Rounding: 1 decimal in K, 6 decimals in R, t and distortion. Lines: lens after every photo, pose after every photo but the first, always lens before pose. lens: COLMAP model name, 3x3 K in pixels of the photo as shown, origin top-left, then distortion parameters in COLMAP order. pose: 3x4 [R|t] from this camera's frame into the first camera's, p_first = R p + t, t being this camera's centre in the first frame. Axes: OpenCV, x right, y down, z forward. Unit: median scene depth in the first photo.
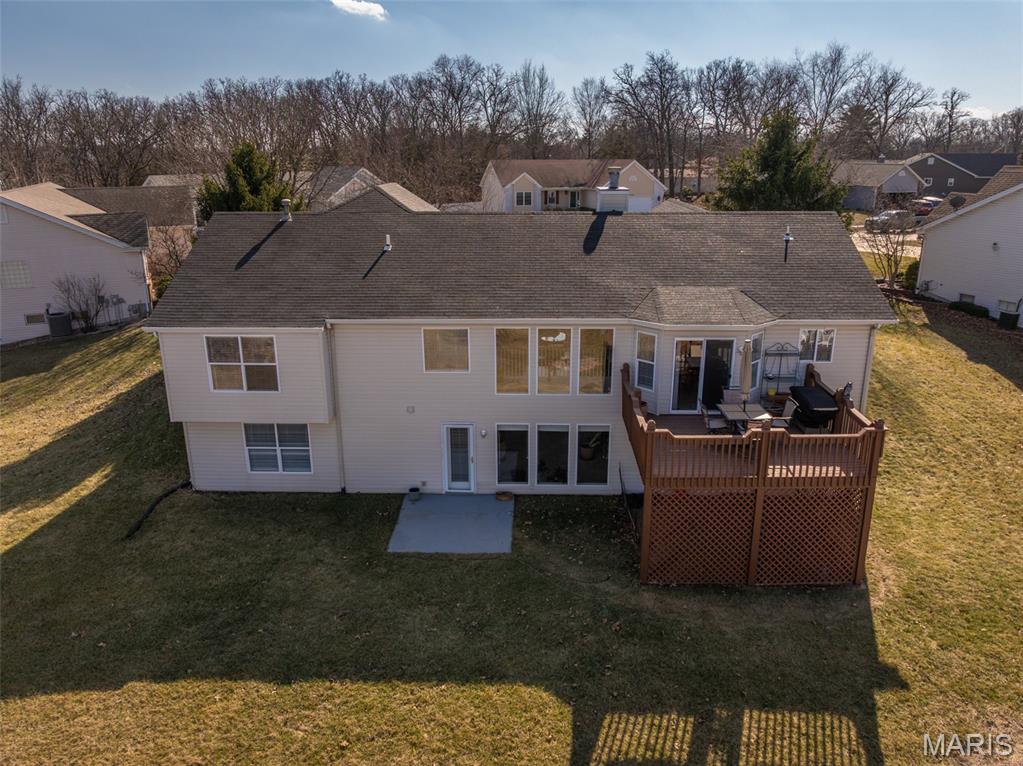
lens RADIAL K [[717.0, 0, 511.5], [0, 717.0, 383.0], [0, 0, 1]] dist [-0.036141, 0.003493]
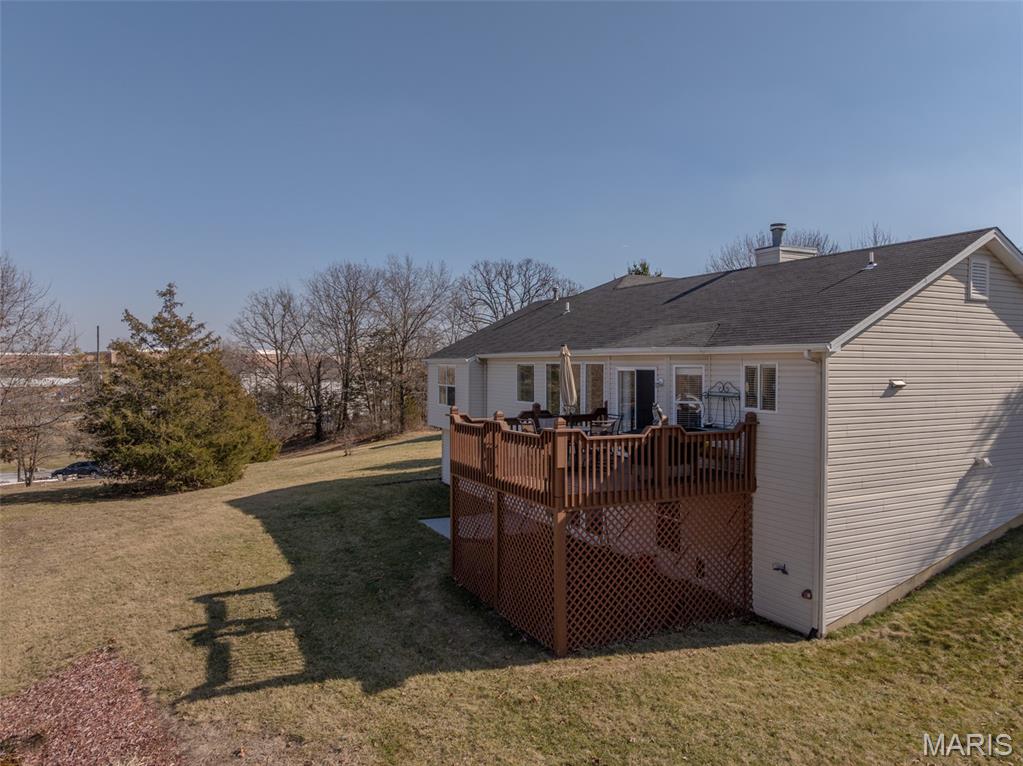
lens RADIAL K [[717.0, 0, 511.5], [0, 717.0, 383.0], [0, 0, 1]] dist [-0.036141, 0.003493]
pose [[0.467875, 0.027086, -0.883380, 0.932896], [-0.269897, 0.956161, -0.113631, 0.091780], [0.841575, 0.291587, 0.454674, 0.450111]]
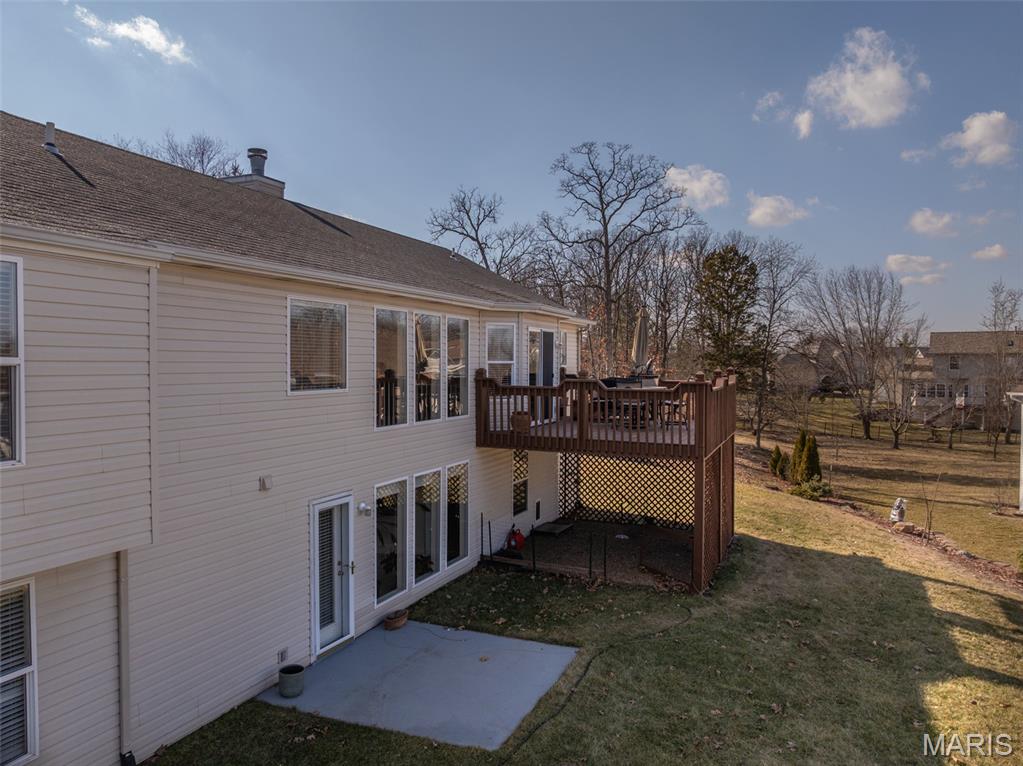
lens RADIAL K [[717.0, 0, 511.5], [0, 717.0, 383.0], [0, 0, 1]] dist [-0.036141, 0.003493]
pose [[0.363209, -0.019022, 0.931513, -0.512949], [0.276697, 0.956887, -0.088348, 0.060064], [-0.889673, 0.289836, 0.352814, 0.712457]]
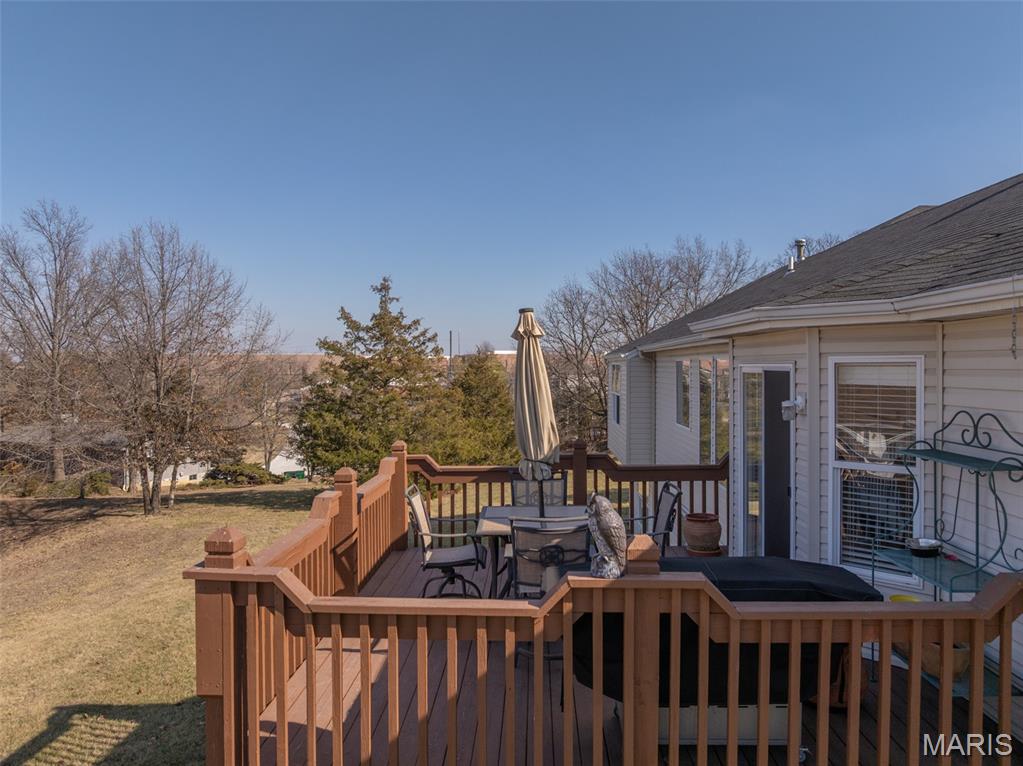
lens RADIAL K [[717.0, 0, 511.5], [0, 717.0, 383.0], [0, 0, 1]] dist [-0.036141, 0.003493]
pose [[0.004295, 0.028487, -0.999585, 0.593916], [-0.298228, 0.954143, 0.025911, -0.025751], [0.954485, 0.297993, 0.012594, 0.834911]]
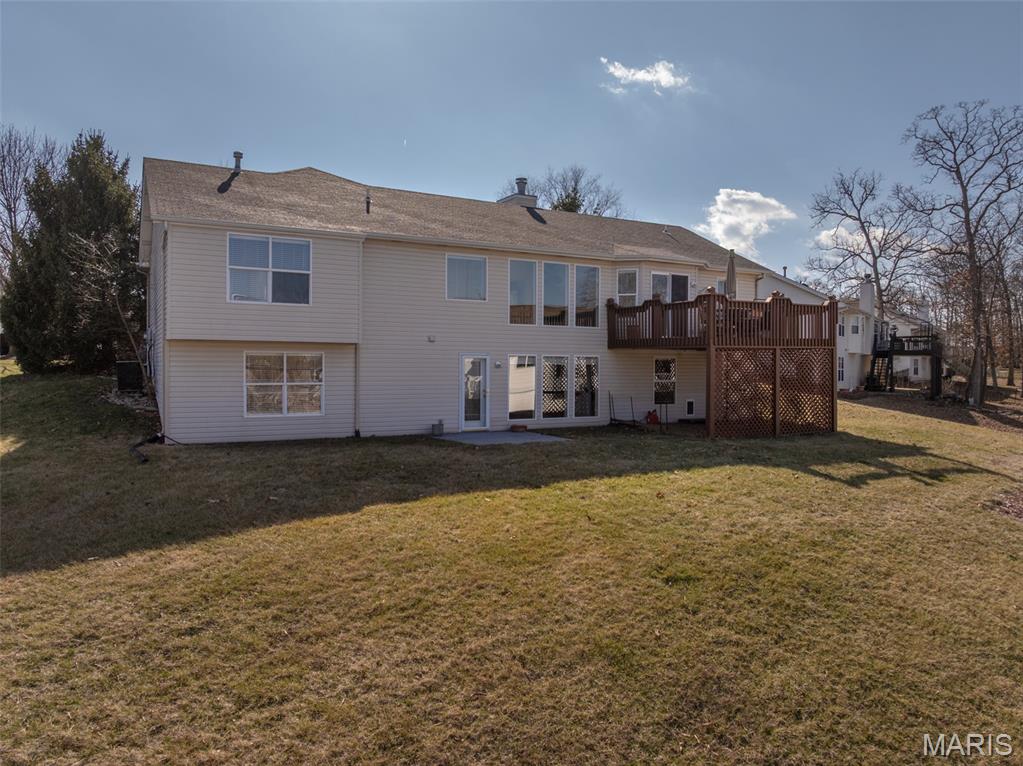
lens RADIAL K [[690.0, 0, 508.5], [0, 690.0, 361.6], [0, 0, 1]] dist [0.002252, 0.002328]
pose [[0.858778, 0.013547, 0.512168, -0.547860], [0.139566, 0.955661, -0.259295, 0.333506], [-0.492972, 0.294158, 0.818810, 0.198608]]
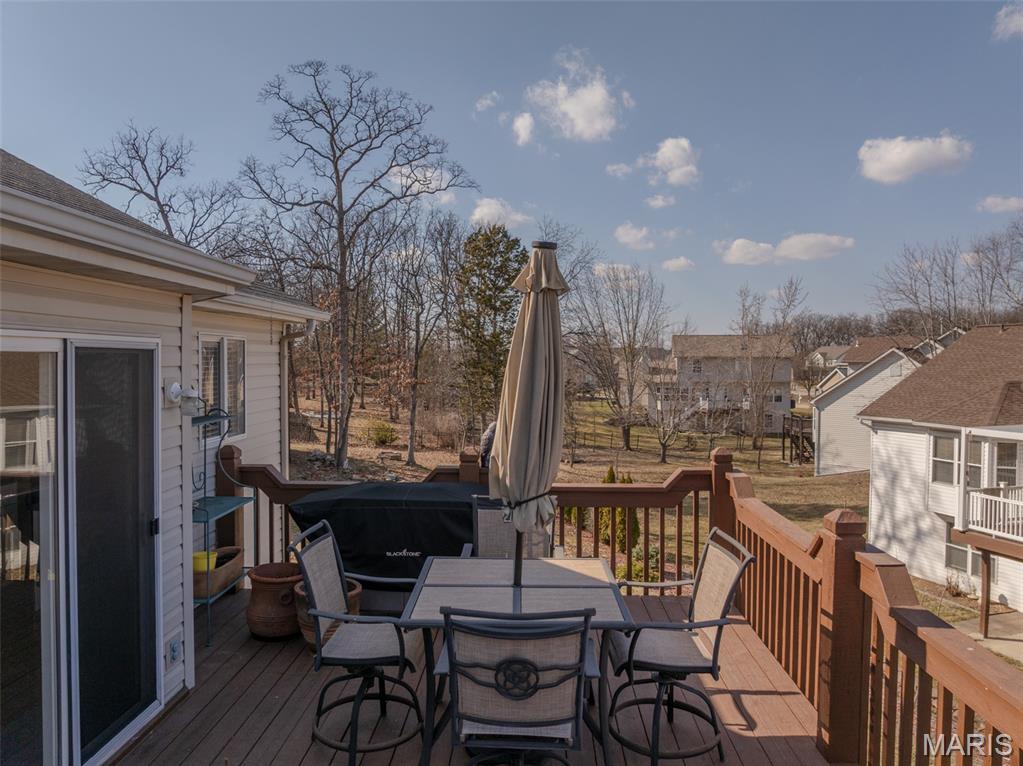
lens RADIAL K [[717.0, 0, 511.5], [0, 717.0, 383.0], [0, 0, 1]] dist [-0.036141, 0.003493]
pose [[-0.006357, -0.028738, 0.999567, 0.095276], [0.295413, 0.954919, 0.029333, -0.034859], [-0.955349, 0.295471, 0.002420, 0.862284]]
